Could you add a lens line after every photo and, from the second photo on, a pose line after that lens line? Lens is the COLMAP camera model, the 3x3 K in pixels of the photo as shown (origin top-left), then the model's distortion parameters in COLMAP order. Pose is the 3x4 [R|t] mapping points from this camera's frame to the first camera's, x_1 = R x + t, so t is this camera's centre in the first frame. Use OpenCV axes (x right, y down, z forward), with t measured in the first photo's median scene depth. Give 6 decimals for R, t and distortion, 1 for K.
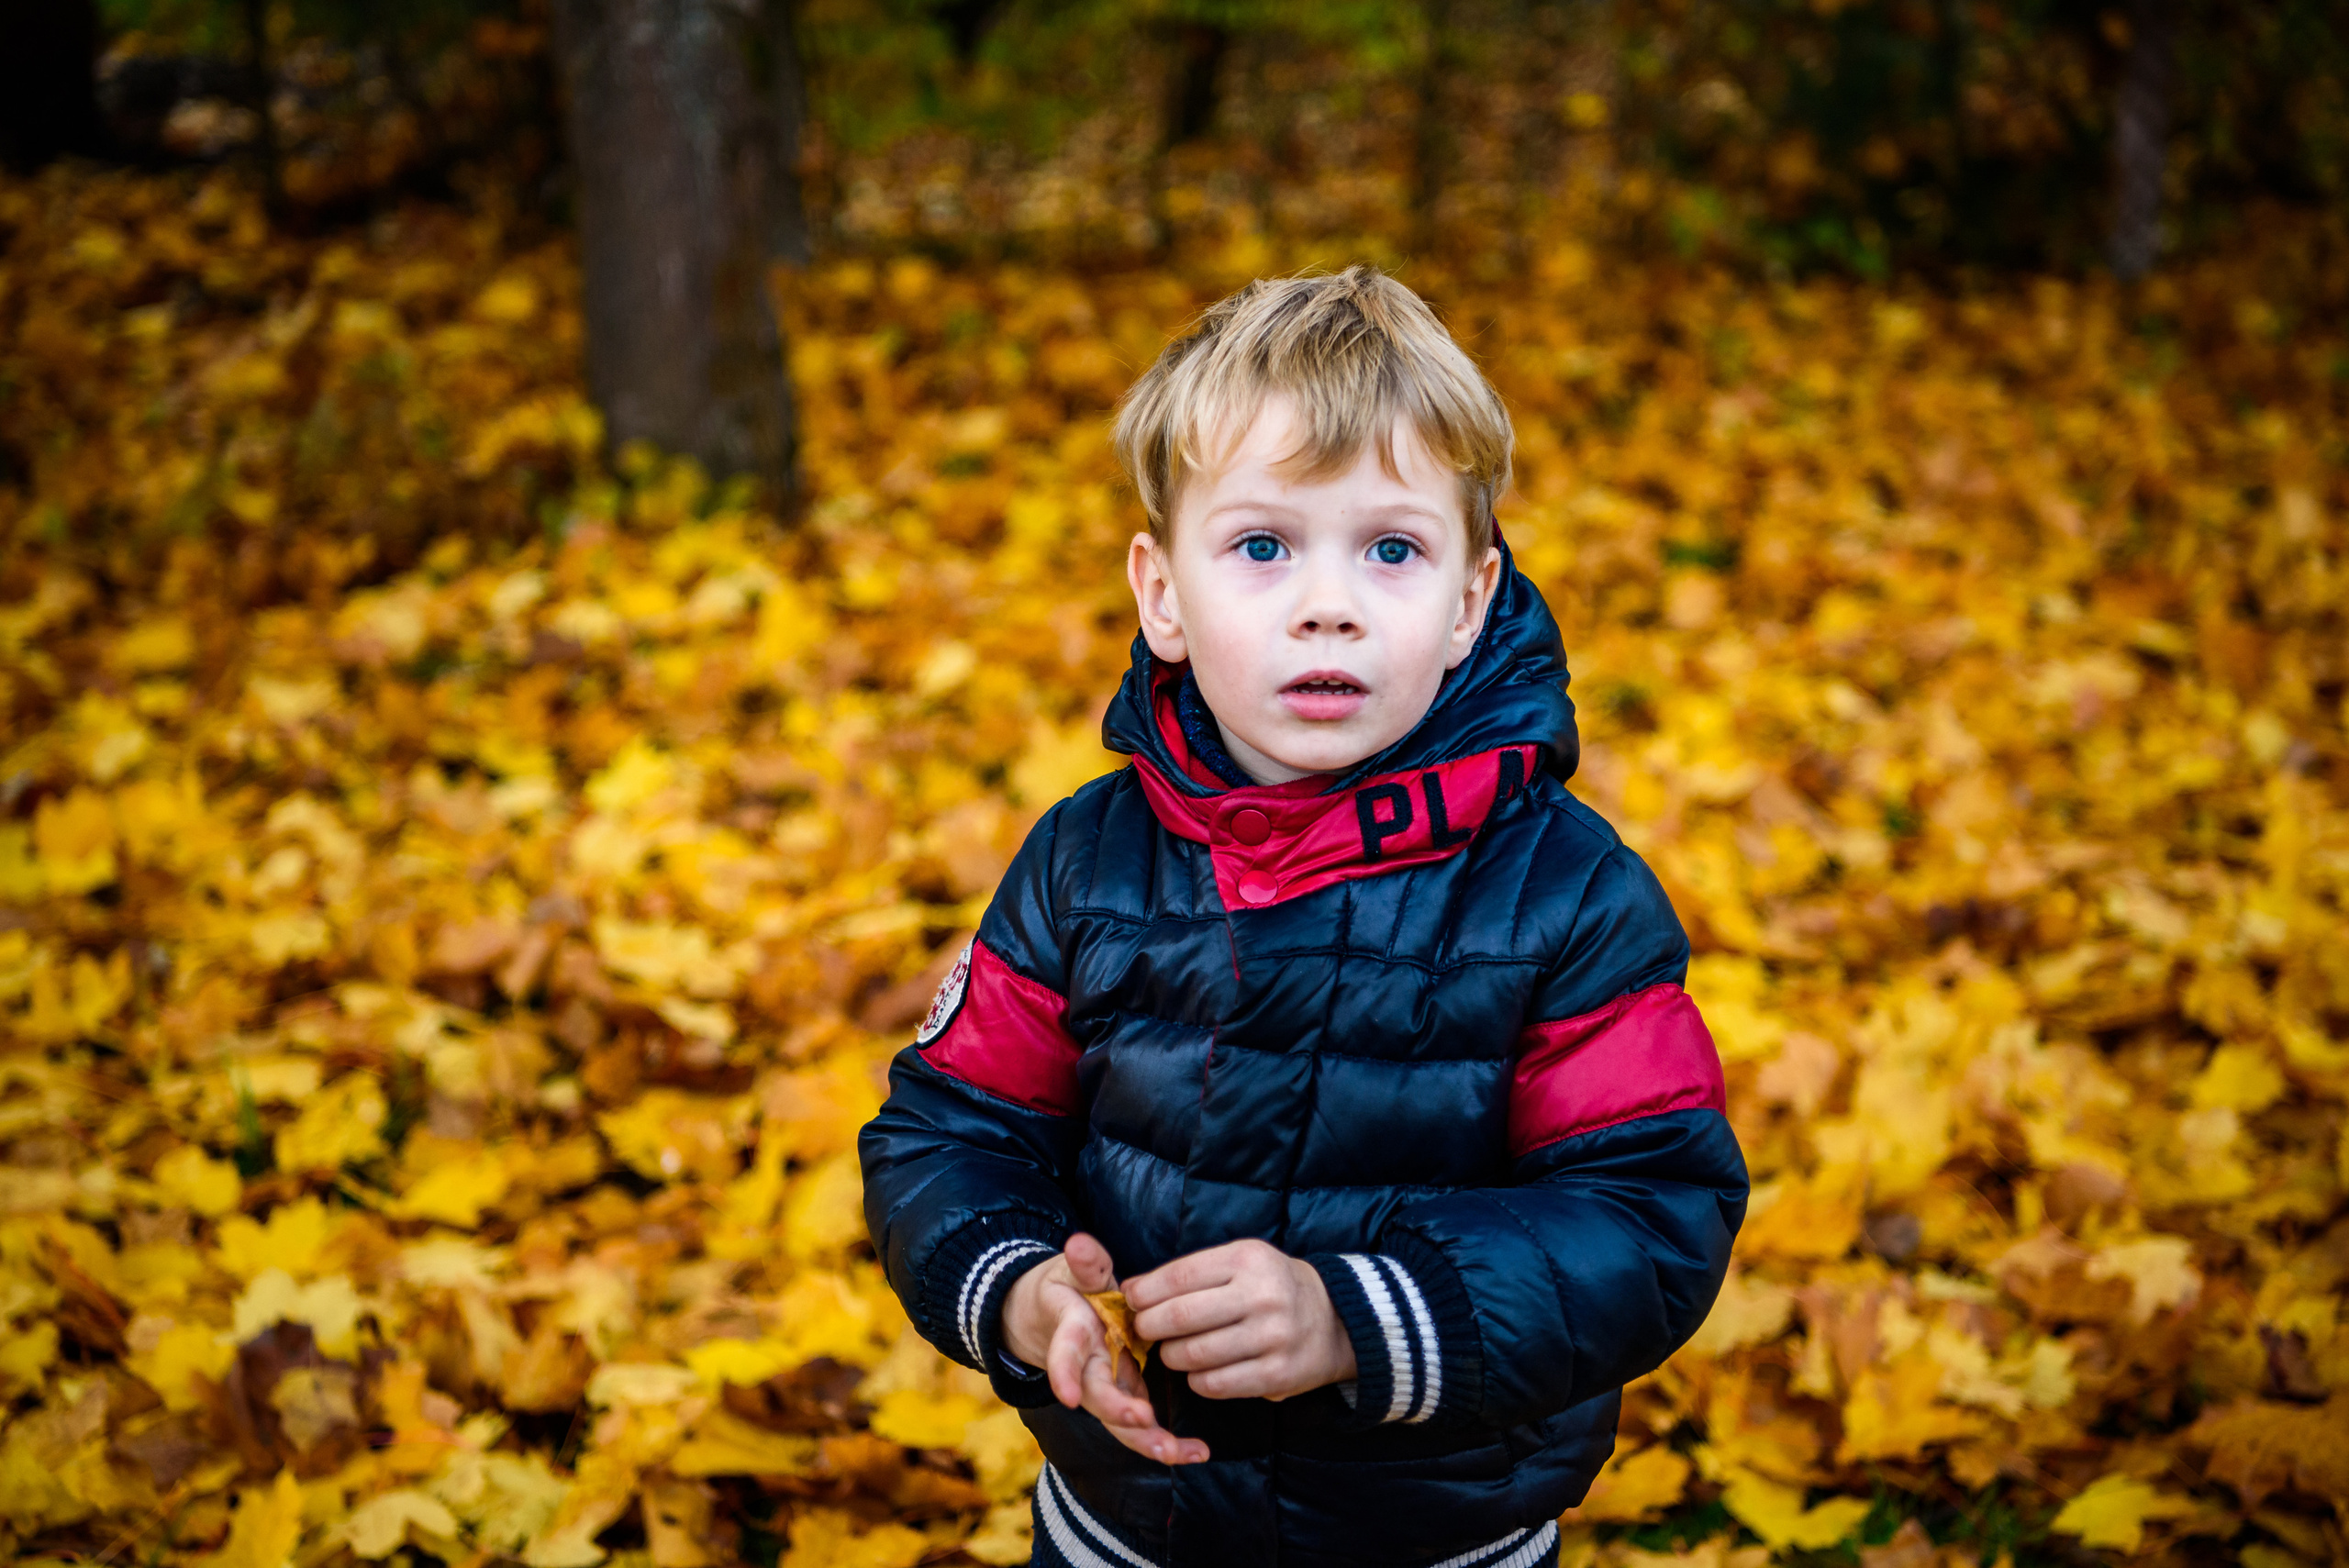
lens RADIAL K [[3472.5, 0, 1173.6], [0, 3472.5, 768.0], [0, 0, 1]] dist [0.244597, 0.000000]
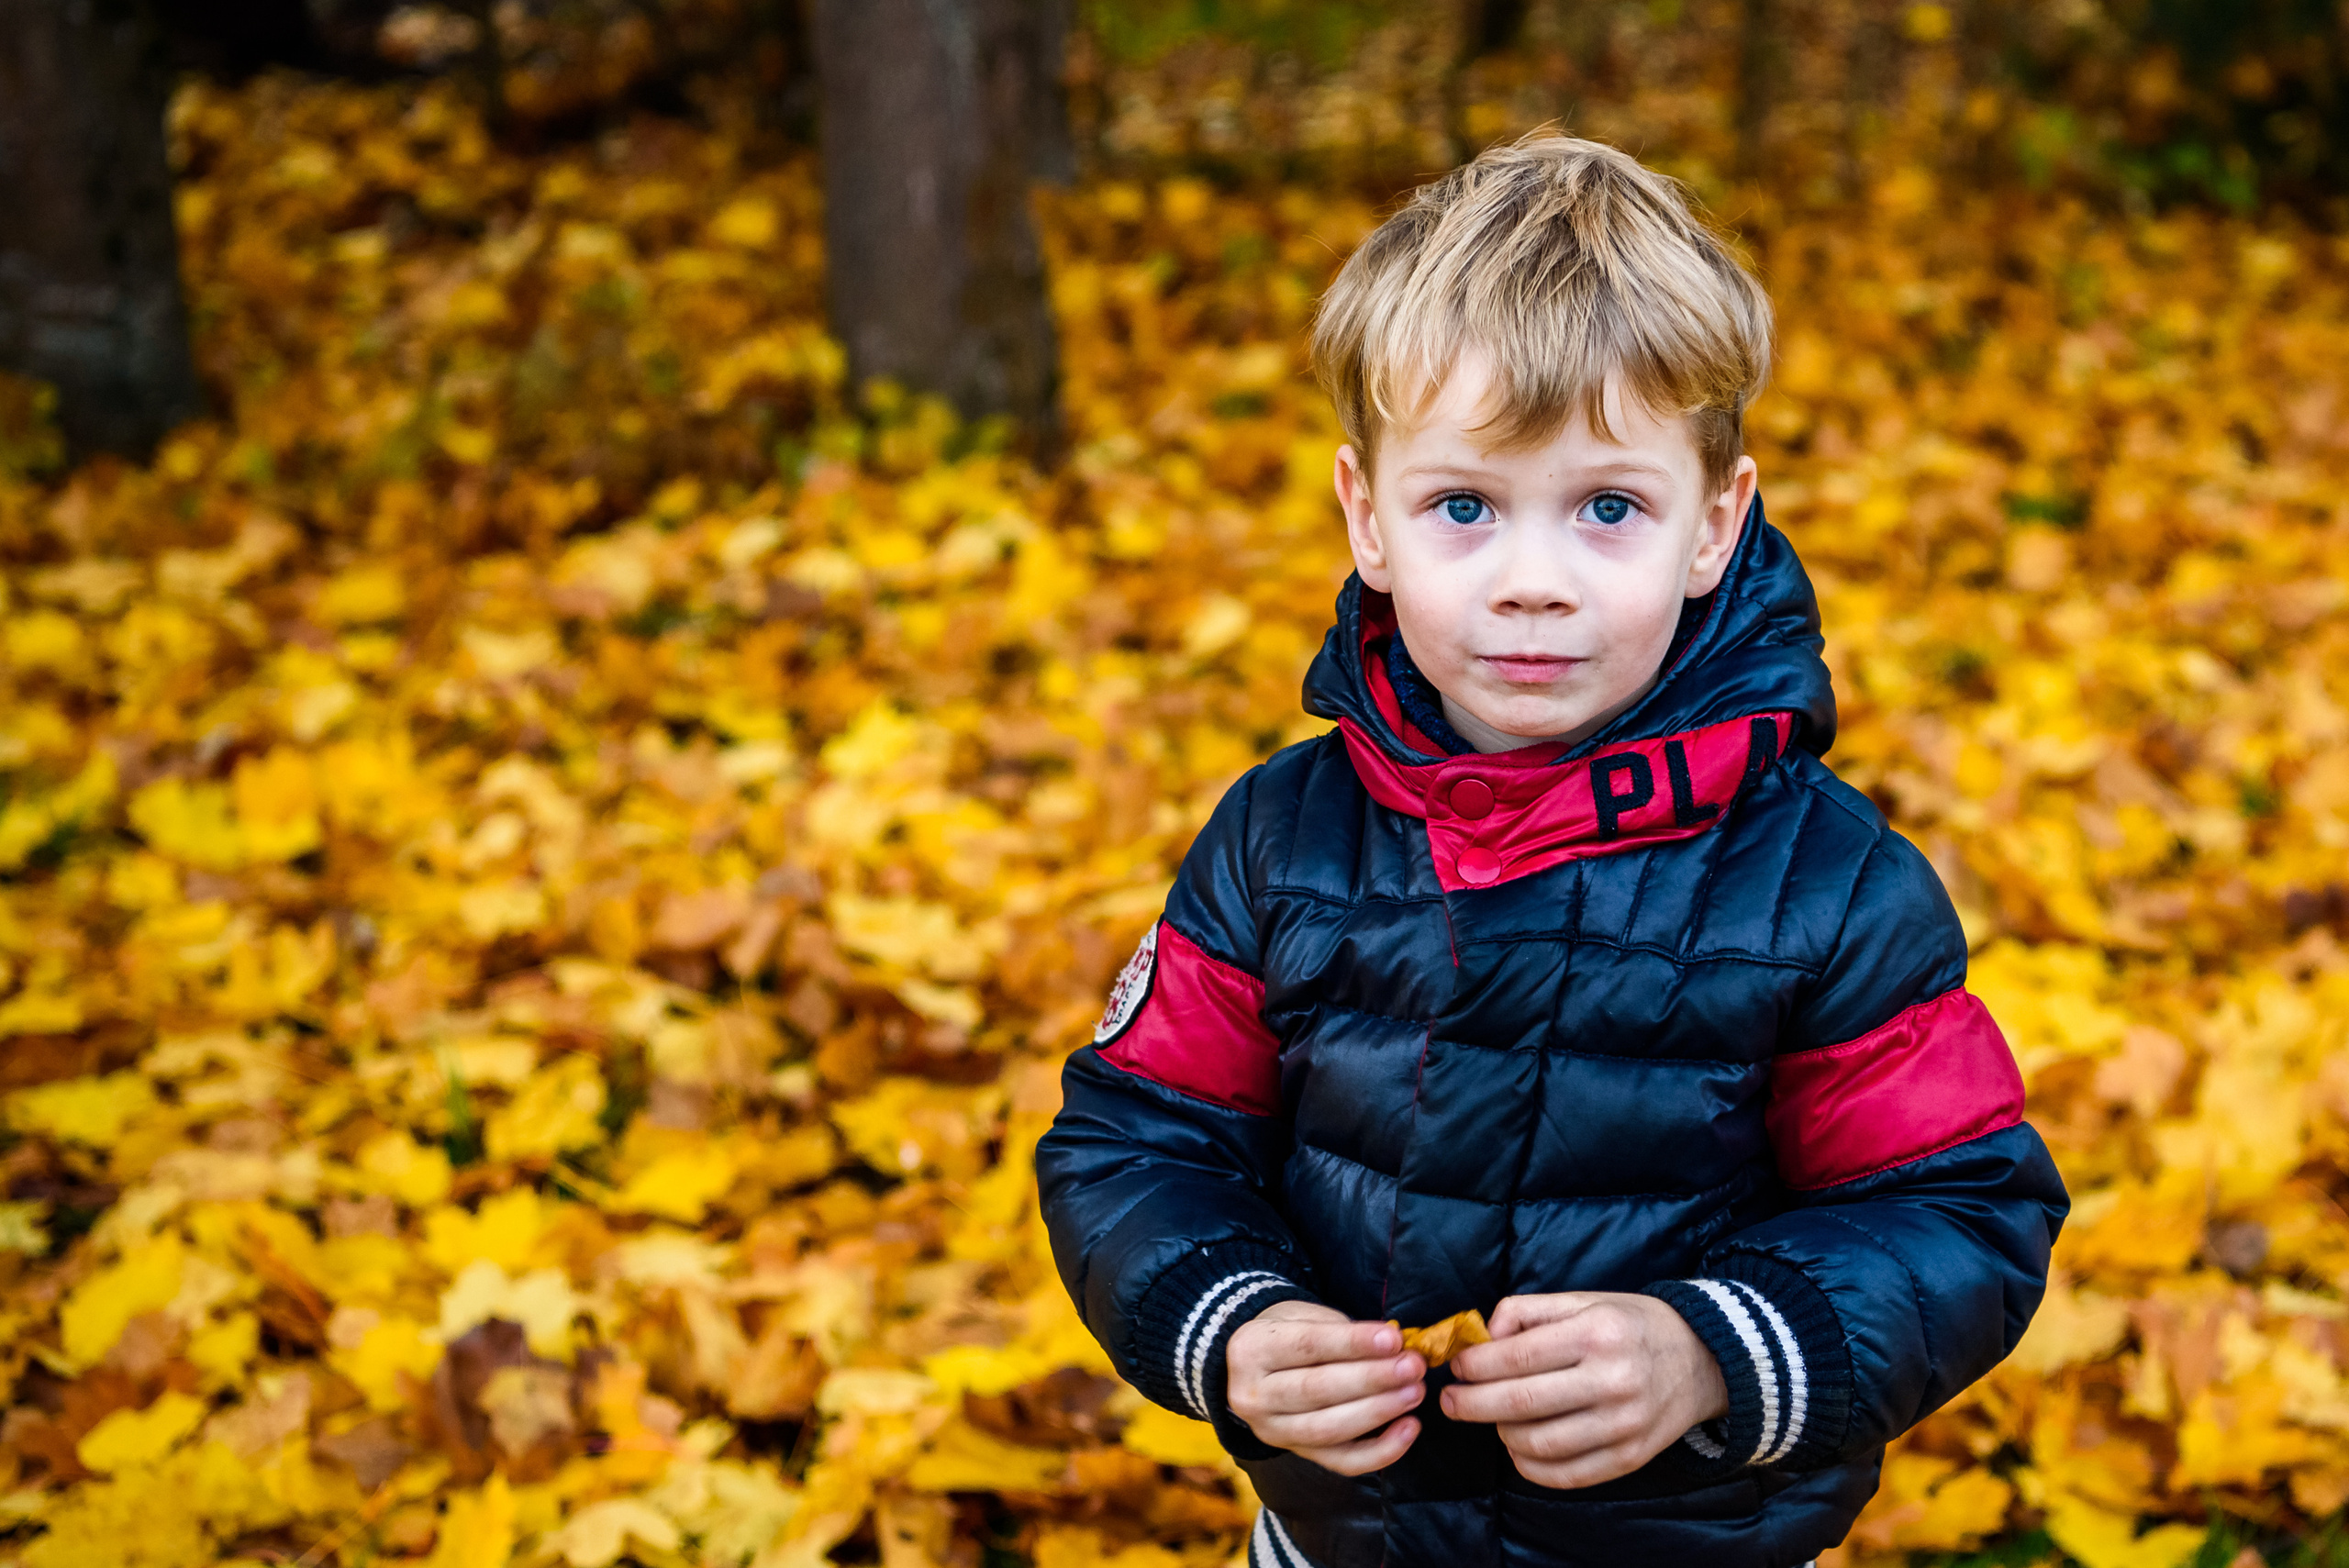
lens RADIAL K [[3223.0, 0, 1171.6], [0, 3223.0, 781.4], [0, 0, 1]] dist [0.114655, 0.000000]
pose [[0.999764, 0.008195, 0.020102, -0.093317], [-0.008520, 0.999834, 0.016124, -0.001196], [-0.019966, -0.016292, 0.999668, 0.145294]]
